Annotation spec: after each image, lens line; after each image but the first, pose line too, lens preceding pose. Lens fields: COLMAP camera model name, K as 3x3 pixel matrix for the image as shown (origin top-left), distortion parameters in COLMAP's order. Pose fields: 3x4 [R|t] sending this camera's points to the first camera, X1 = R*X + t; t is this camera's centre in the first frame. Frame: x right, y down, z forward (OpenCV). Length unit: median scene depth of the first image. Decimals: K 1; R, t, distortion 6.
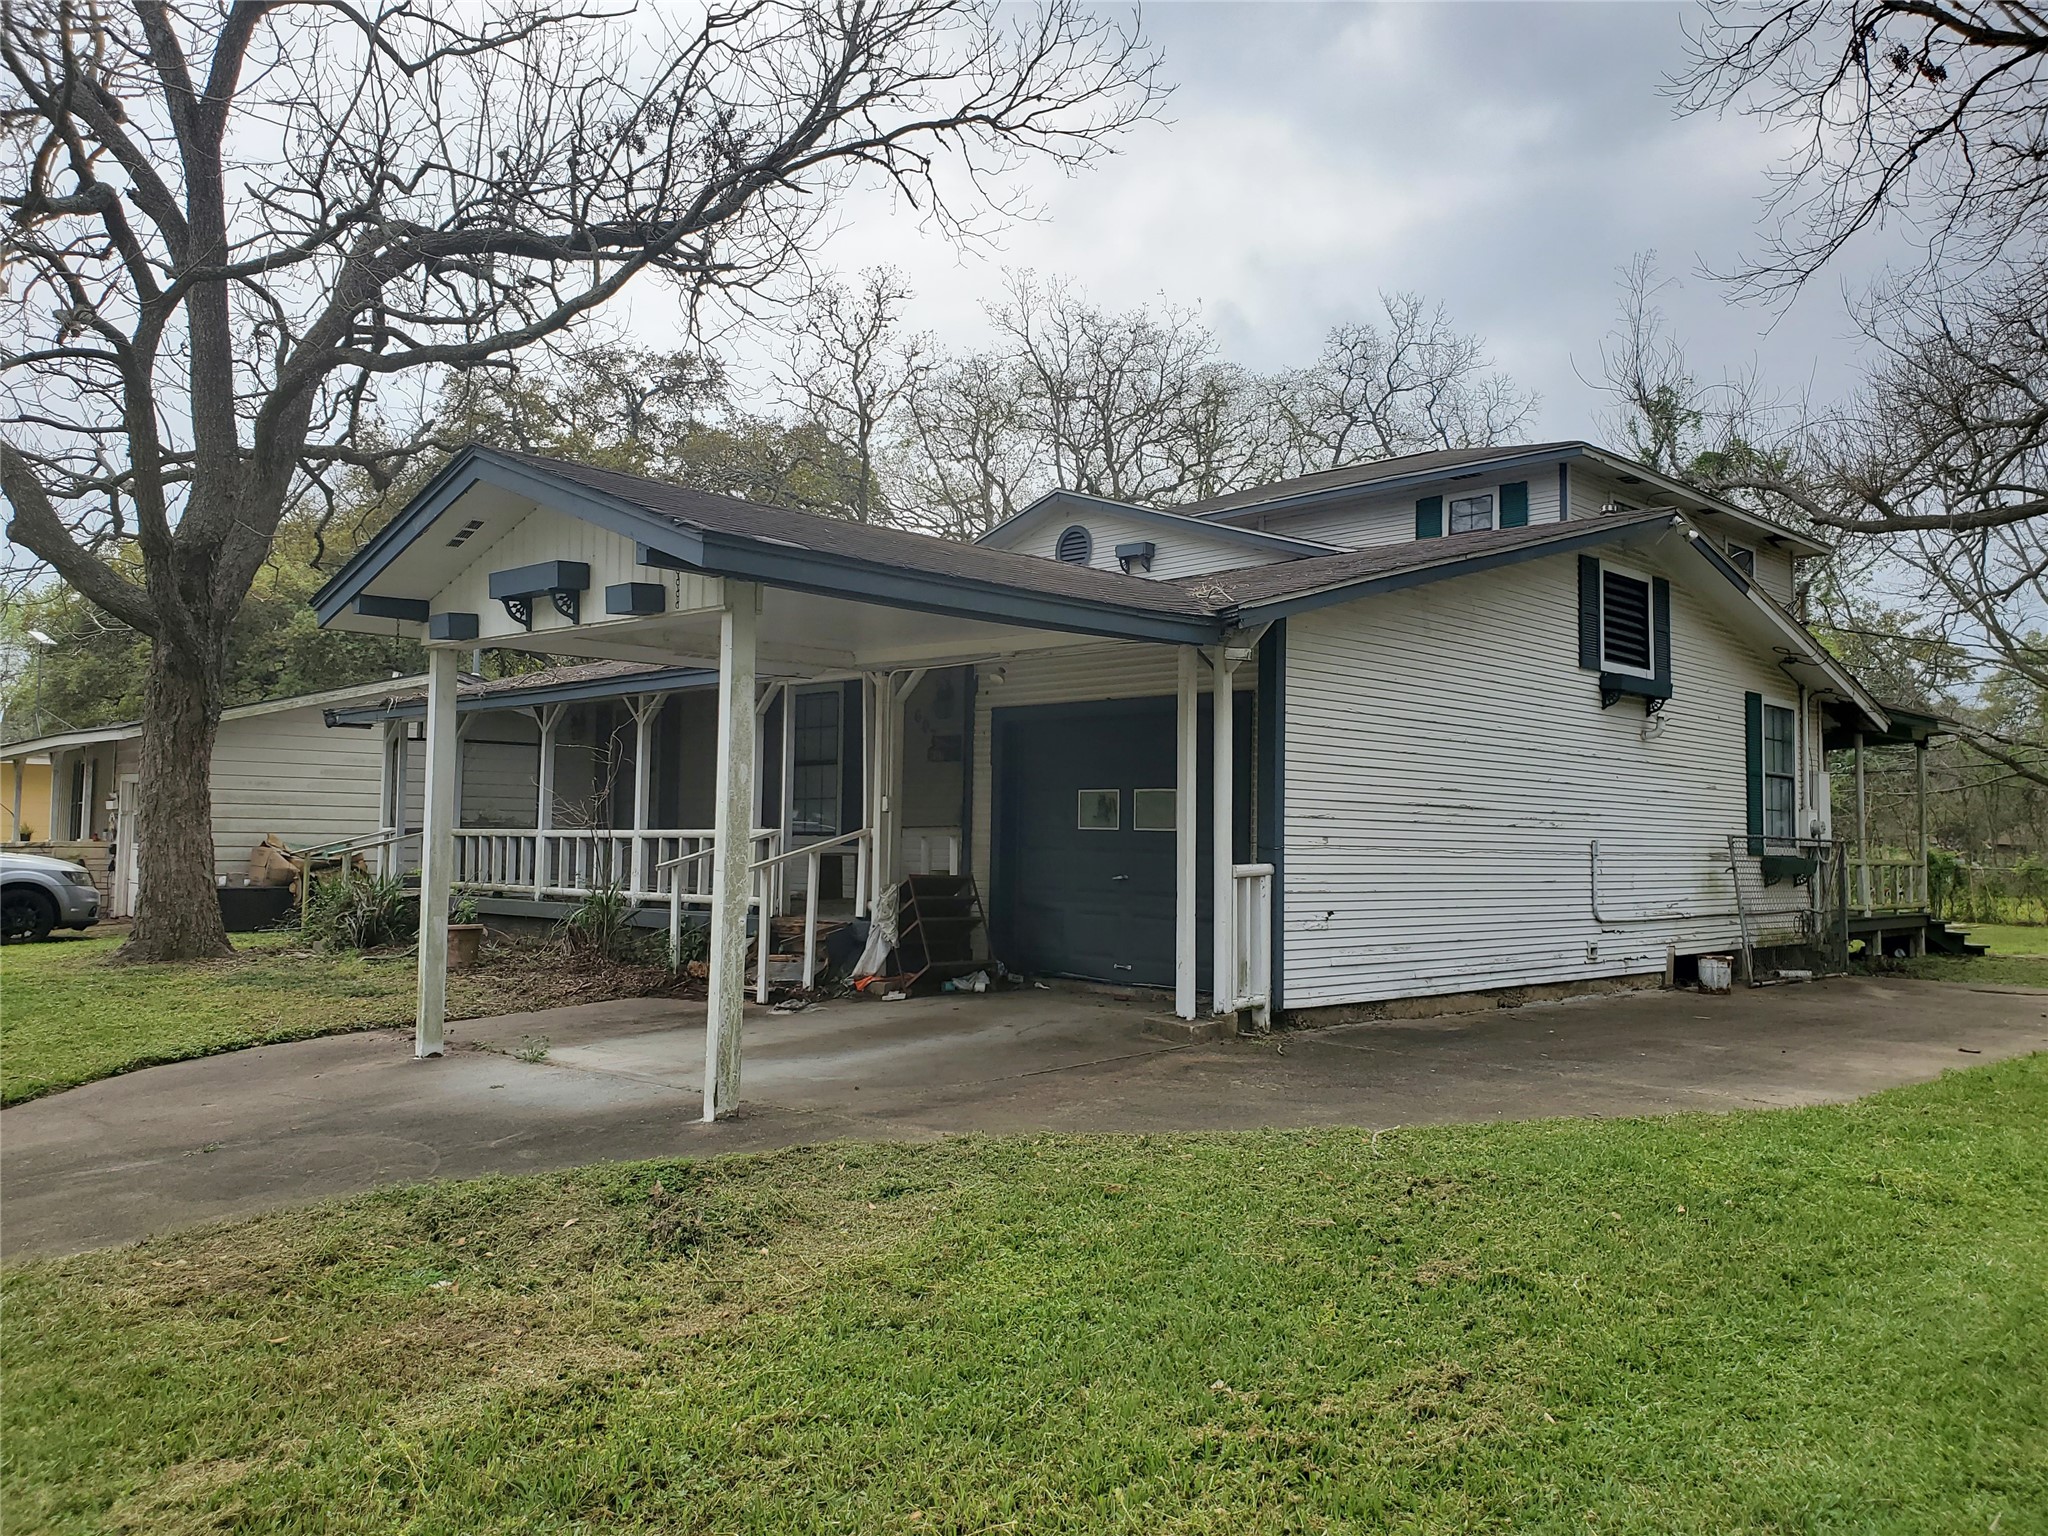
lens RADIAL K [[1670.5, 0, 1024.0], [0, 1670.5, 768.0], [0, 0, 1]] dist [0.221832, -0.649890]
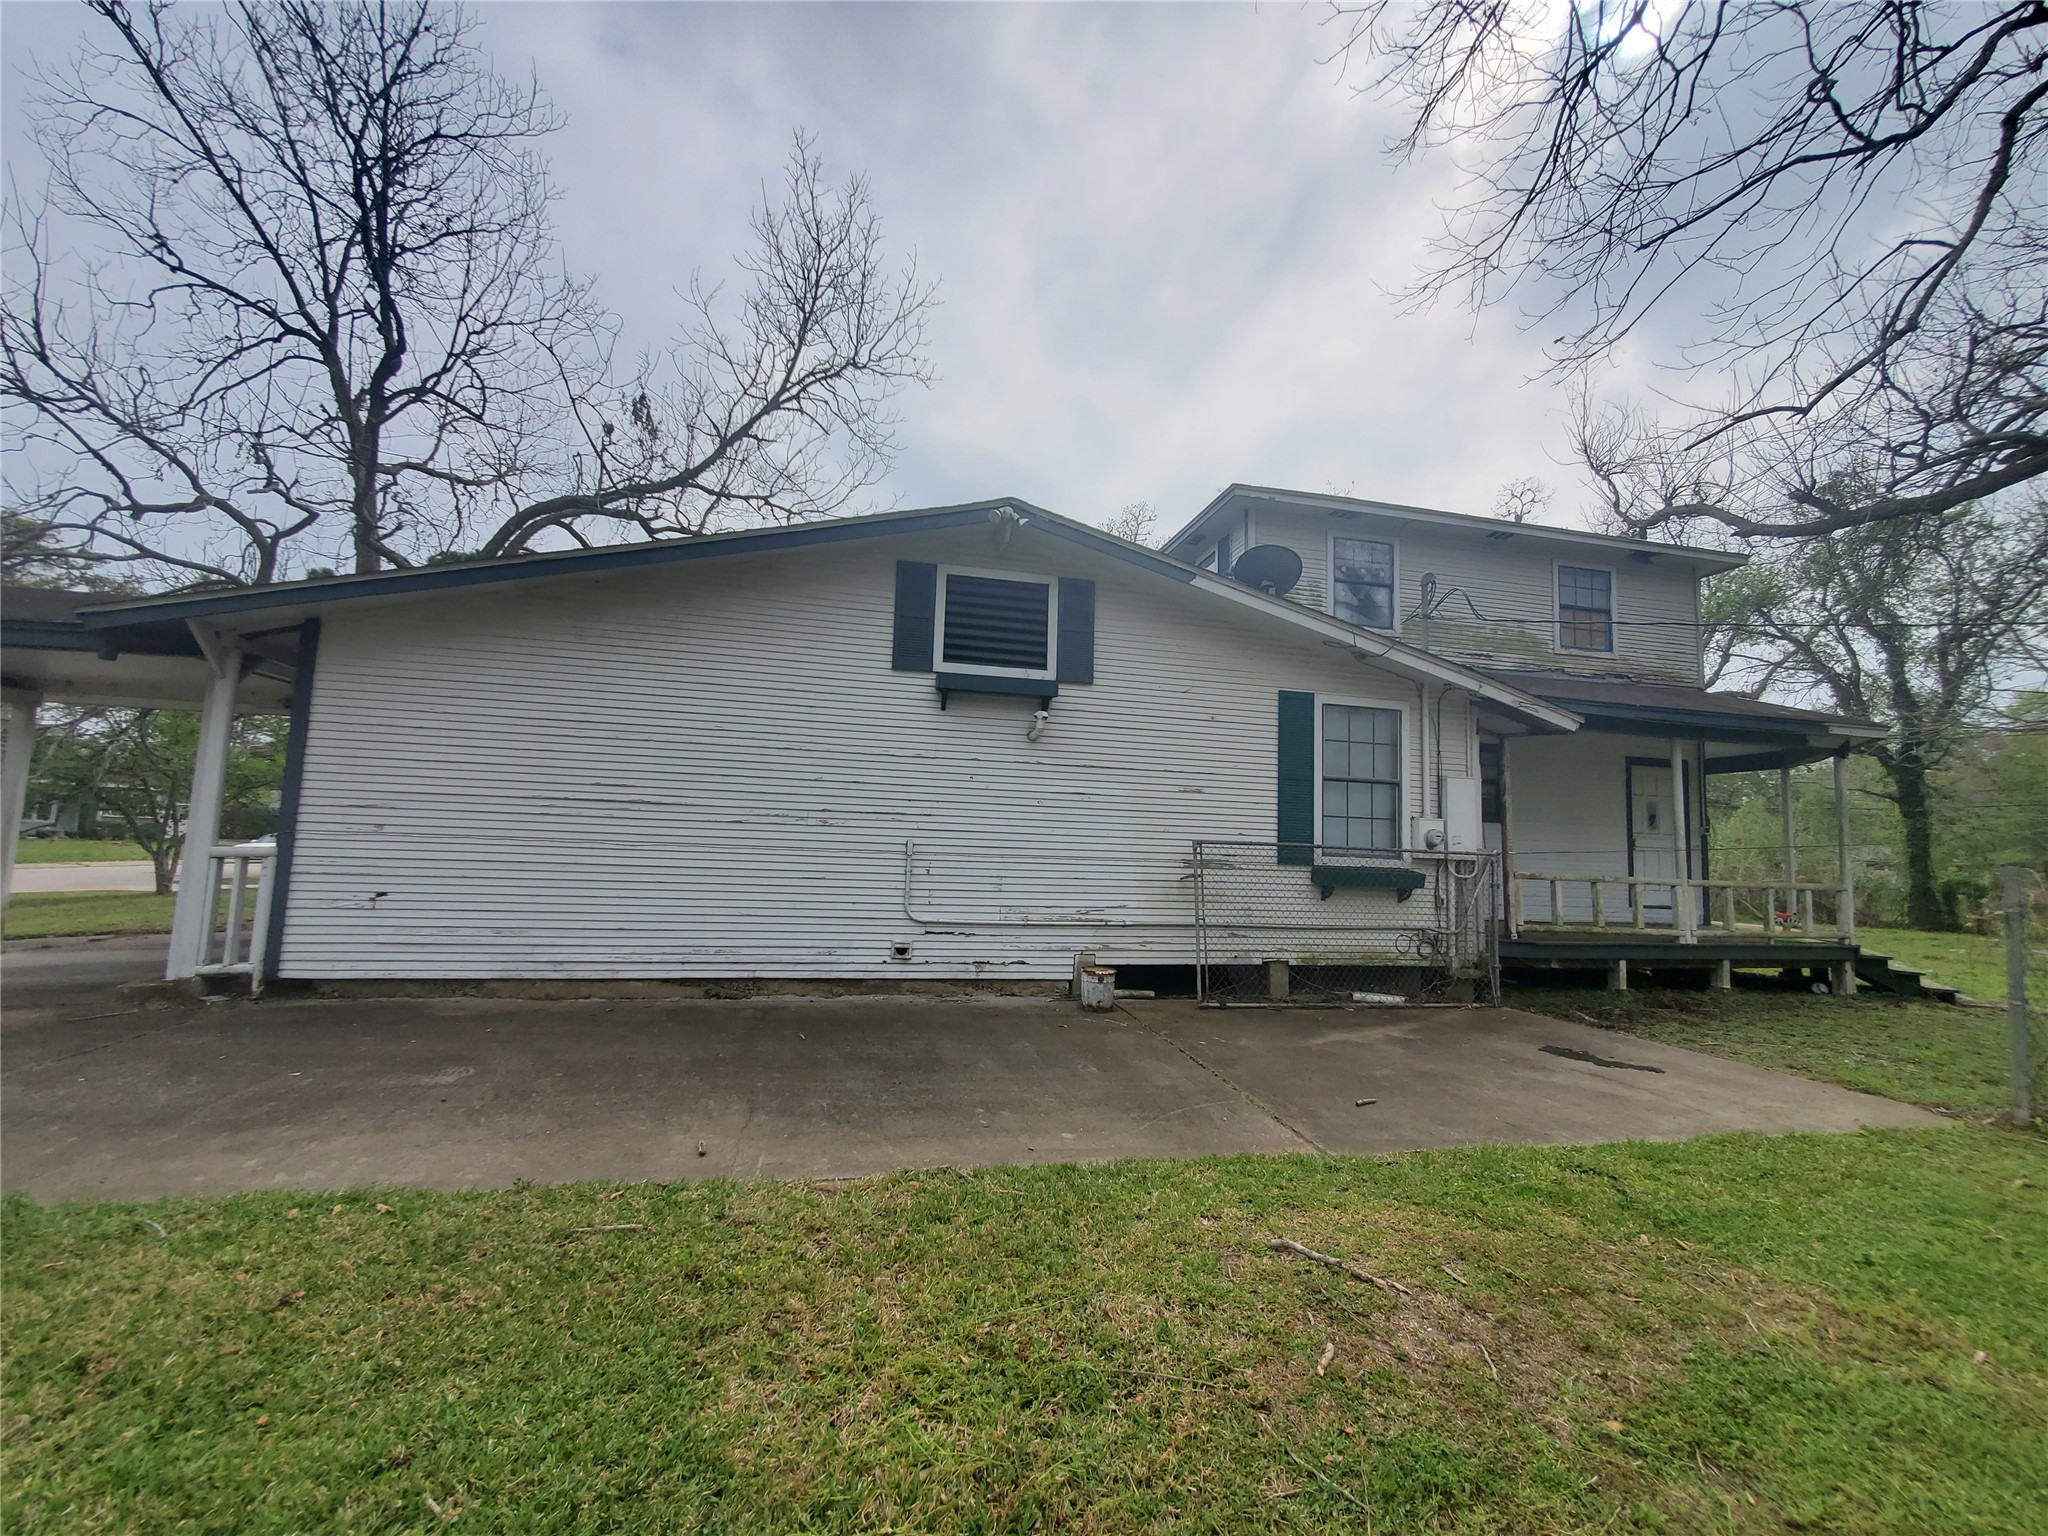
lens RADIAL K [[817.0, 0, 1025.4], [0, 817.0, 777.3], [0, 0, 1]] dist [0.000681, -0.000421]
pose [[0.821522, -0.023710, -0.569684, 0.669245], [0.000339, 0.999155, -0.041095, 0.025733], [0.570177, 0.033568, 0.820836, 0.644955]]
